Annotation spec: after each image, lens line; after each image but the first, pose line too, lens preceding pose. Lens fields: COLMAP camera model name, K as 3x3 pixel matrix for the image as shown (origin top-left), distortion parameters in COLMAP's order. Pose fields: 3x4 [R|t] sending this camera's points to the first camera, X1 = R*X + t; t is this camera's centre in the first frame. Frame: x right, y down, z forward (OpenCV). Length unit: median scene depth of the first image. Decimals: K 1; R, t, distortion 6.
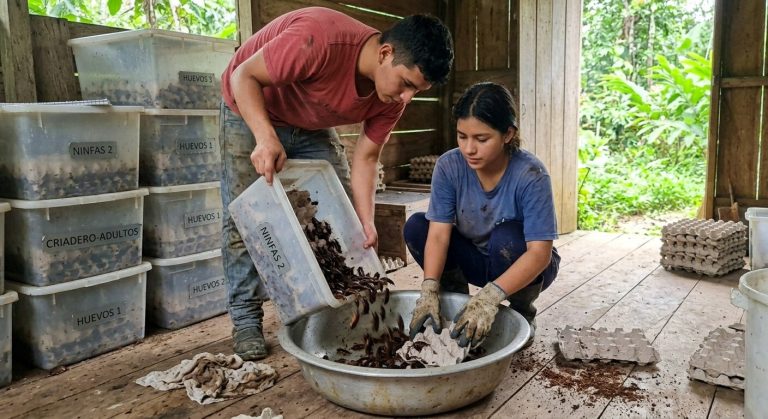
lens RADIAL K [[594.1, 0, 384.0], [0, 594.1, 209.5], [0, 0, 1]] dist [-0.000330, -0.002095]
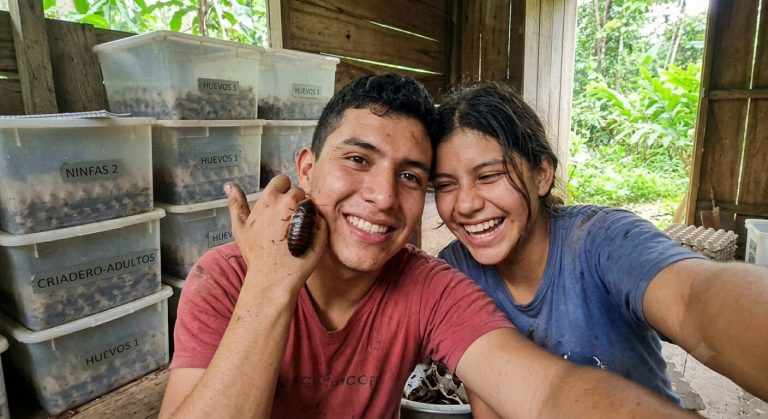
lens RADIAL K [[443.1, 0, 384.0], [0, 443.1, 209.5], [0, 0, 1]] dist [-0.038907, 0.000187]
pose [[0.999844, 0.009477, -0.014900, -0.052212], [-0.008664, 0.998522, 0.053655, -0.069957], [0.015387, -0.053517, 0.998448, 0.323789]]
